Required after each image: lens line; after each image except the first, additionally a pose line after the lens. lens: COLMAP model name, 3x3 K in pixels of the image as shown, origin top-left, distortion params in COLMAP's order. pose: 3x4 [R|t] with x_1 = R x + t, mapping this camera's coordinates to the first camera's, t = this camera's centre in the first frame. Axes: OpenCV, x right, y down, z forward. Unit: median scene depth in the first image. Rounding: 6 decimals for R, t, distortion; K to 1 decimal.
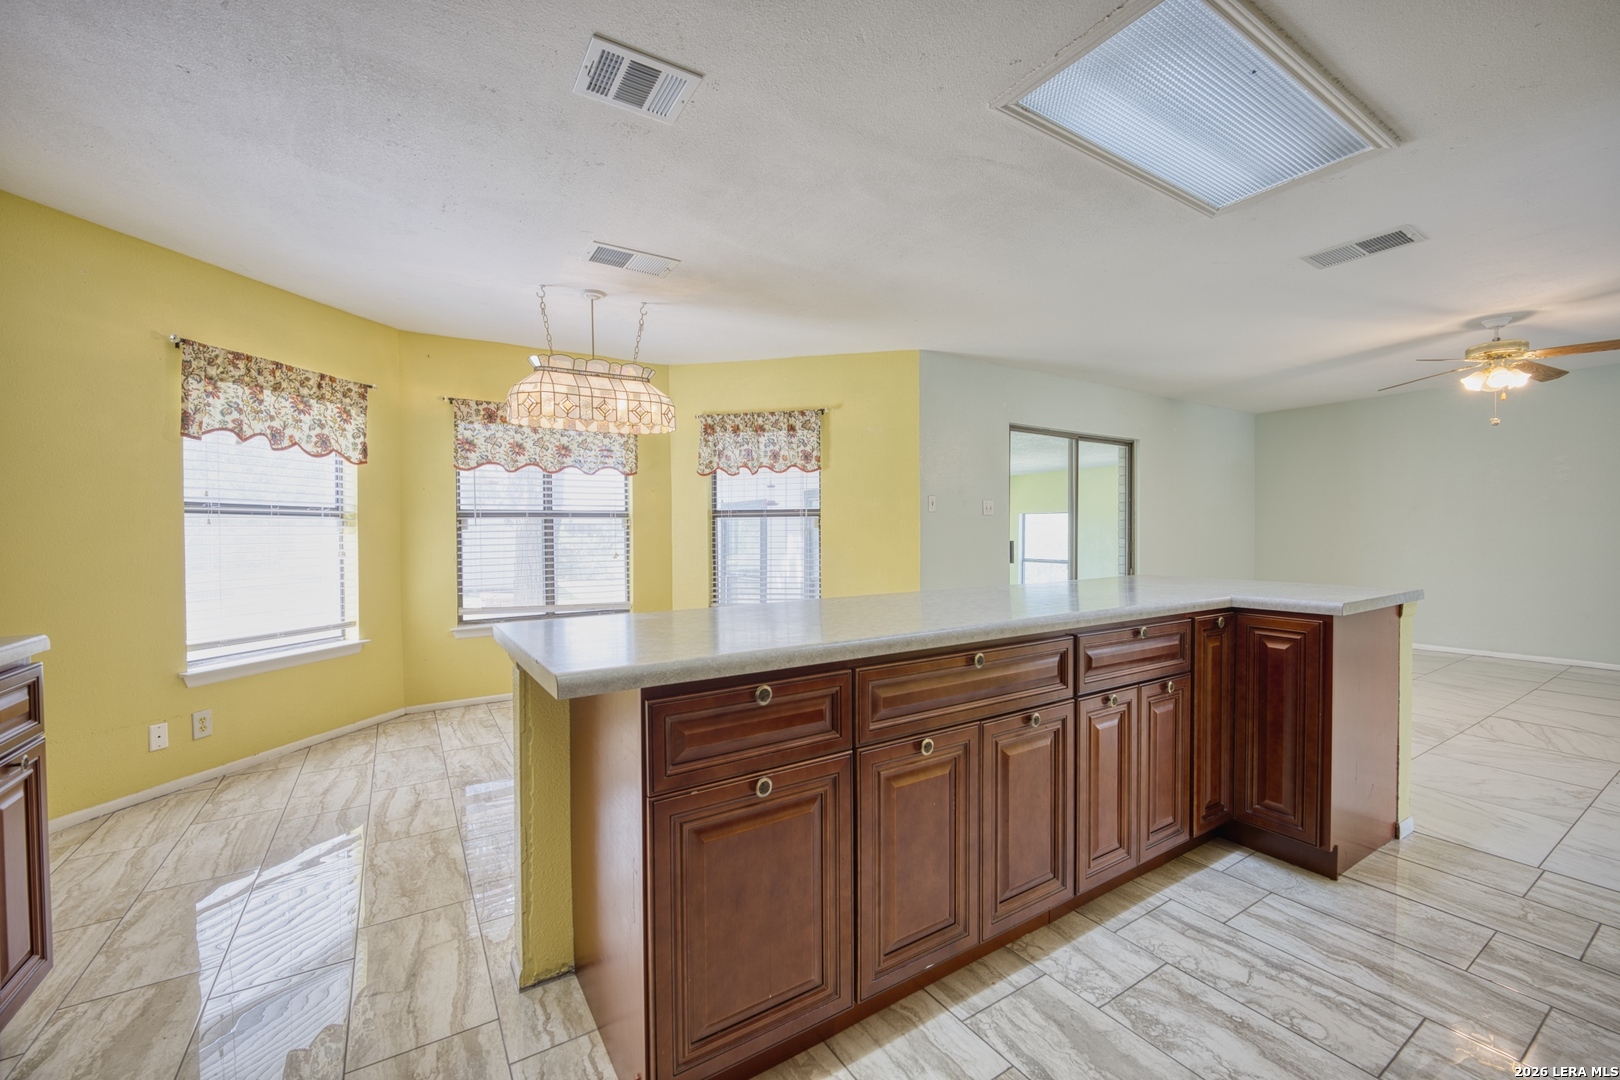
lens RADIAL K [[652.6, 0, 814.4], [0, 652.6, 539.7], [0, 0, 1]] dist [-0.000462, -0.007476]
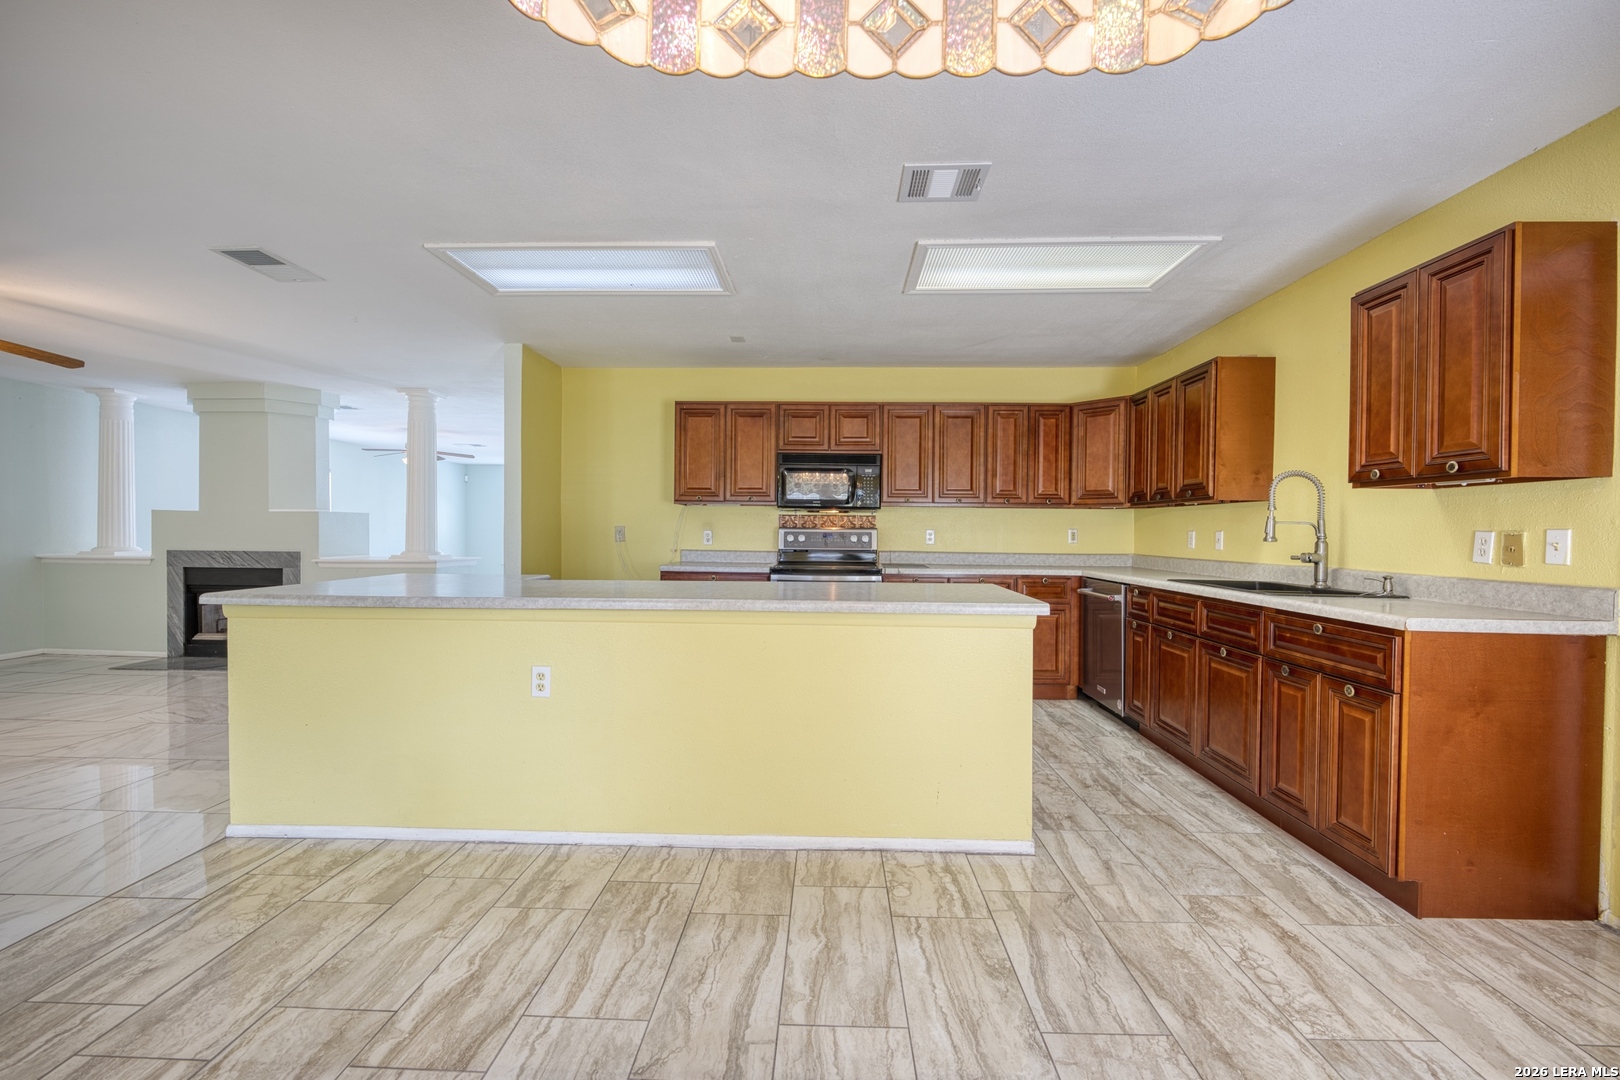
lens RADIAL K [[652.6, 0, 814.4], [0, 652.6, 539.7], [0, 0, 1]] dist [-0.000462, -0.007476]
pose [[-0.826736, -0.007000, 0.562546, -0.385301], [0.004402, 0.999811, 0.018910, -0.012689], [-0.562573, 0.018110, -0.826549, 1.079304]]
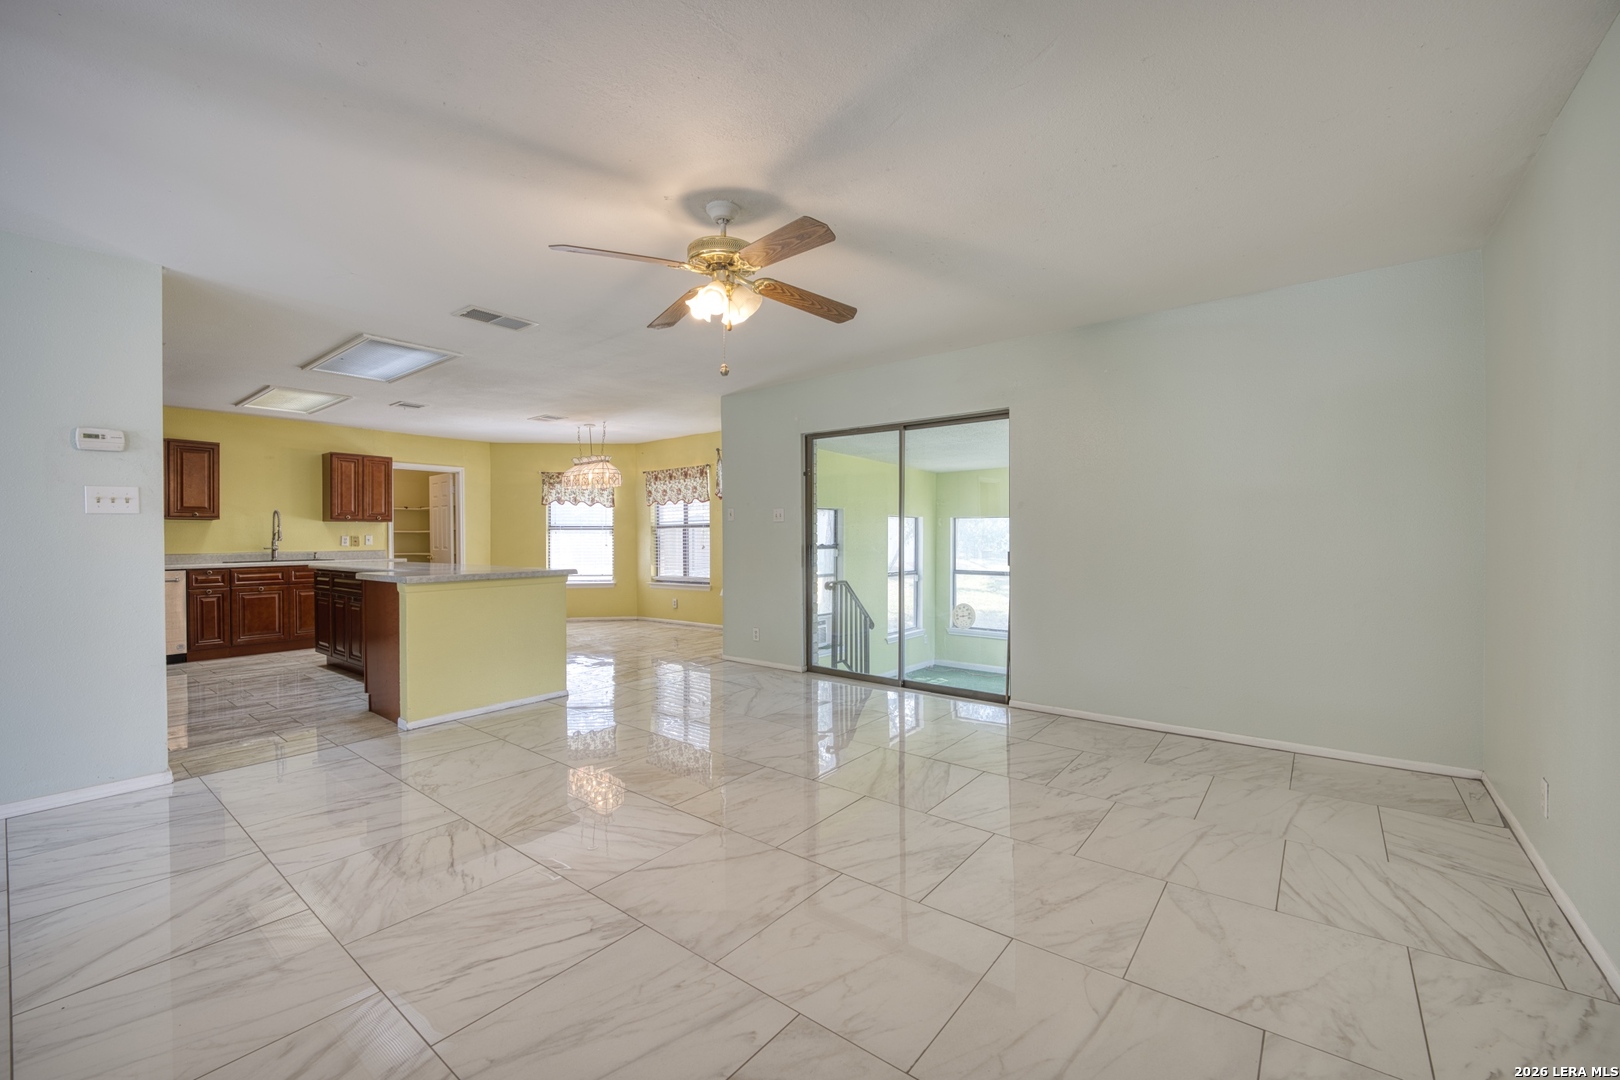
lens RADIAL K [[652.6, 0, 814.4], [0, 652.6, 539.7], [0, 0, 1]] dist [-0.000462, -0.007476]
pose [[0.330288, 0.009481, -0.943833, 1.778357], [-0.008273, 0.999940, 0.007149, -0.021180], [0.943844, 0.005447, 0.330347, 0.915196]]
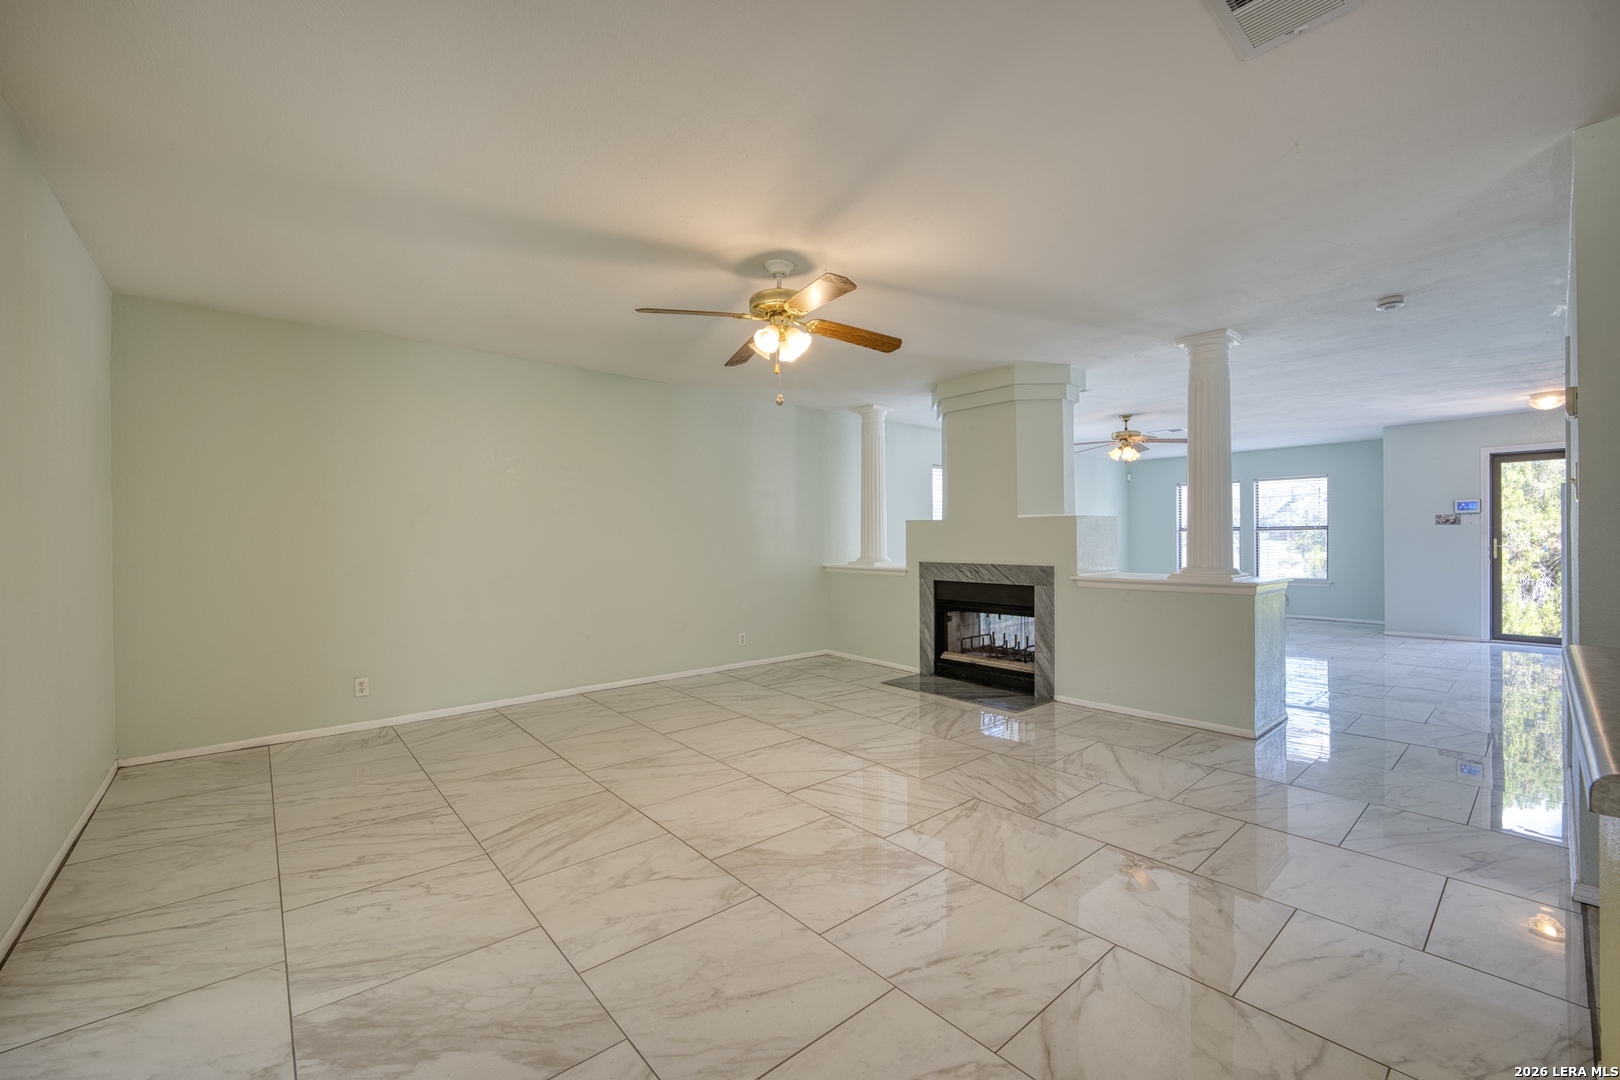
lens RADIAL K [[652.6, 0, 814.4], [0, 652.6, 539.7], [0, 0, 1]] dist [-0.000462, -0.007476]
pose [[-0.143220, 0.004440, 0.989681, 0.326089], [0.019636, 0.999806, -0.001644, -0.018570], [-0.989496, 0.019198, -0.143280, 1.124122]]
